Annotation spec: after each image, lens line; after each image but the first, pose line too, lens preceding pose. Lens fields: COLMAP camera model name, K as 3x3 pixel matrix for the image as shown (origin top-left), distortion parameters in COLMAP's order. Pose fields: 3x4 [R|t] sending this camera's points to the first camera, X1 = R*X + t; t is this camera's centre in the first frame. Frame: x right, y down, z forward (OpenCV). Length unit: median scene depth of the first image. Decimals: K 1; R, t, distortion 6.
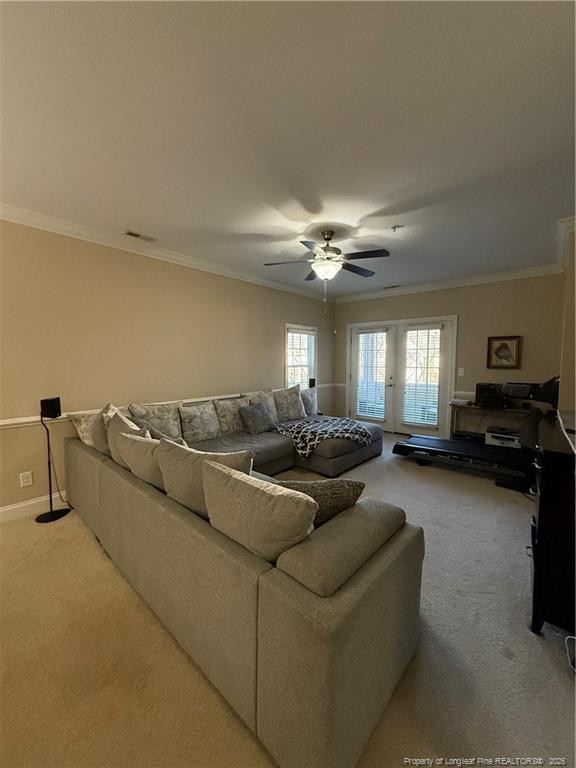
lens RADIAL K [[308.7, 0, 289.7], [0, 308.7, 383.5], [0, 0, 1]] dist [-0.001403, -0.000041]
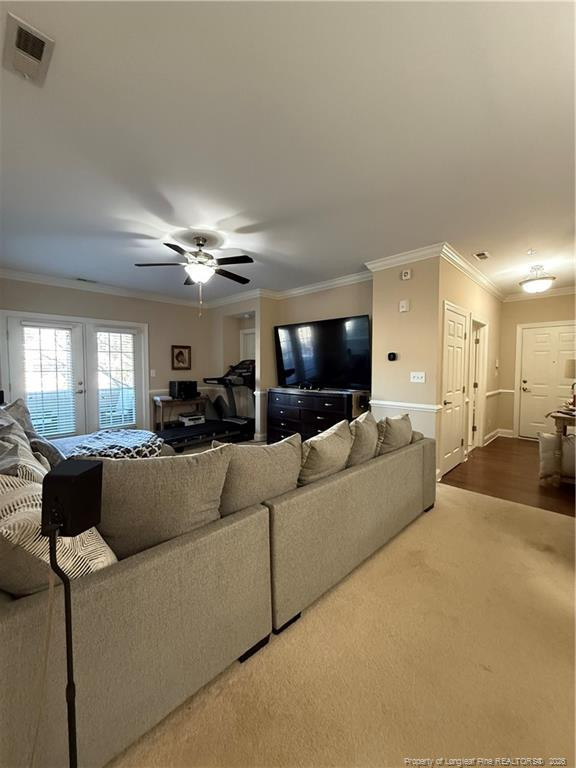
lens RADIAL K [[308.7, 0, 289.6], [0, 308.7, 380.9], [0, 0, 1]] dist [-0.001403, -0.000041]
pose [[0.038512, -0.046987, 0.998153, -0.634111], [0.082433, 0.995639, 0.043688, -0.018481], [-0.995852, 0.080599, 0.042217, 0.467150]]
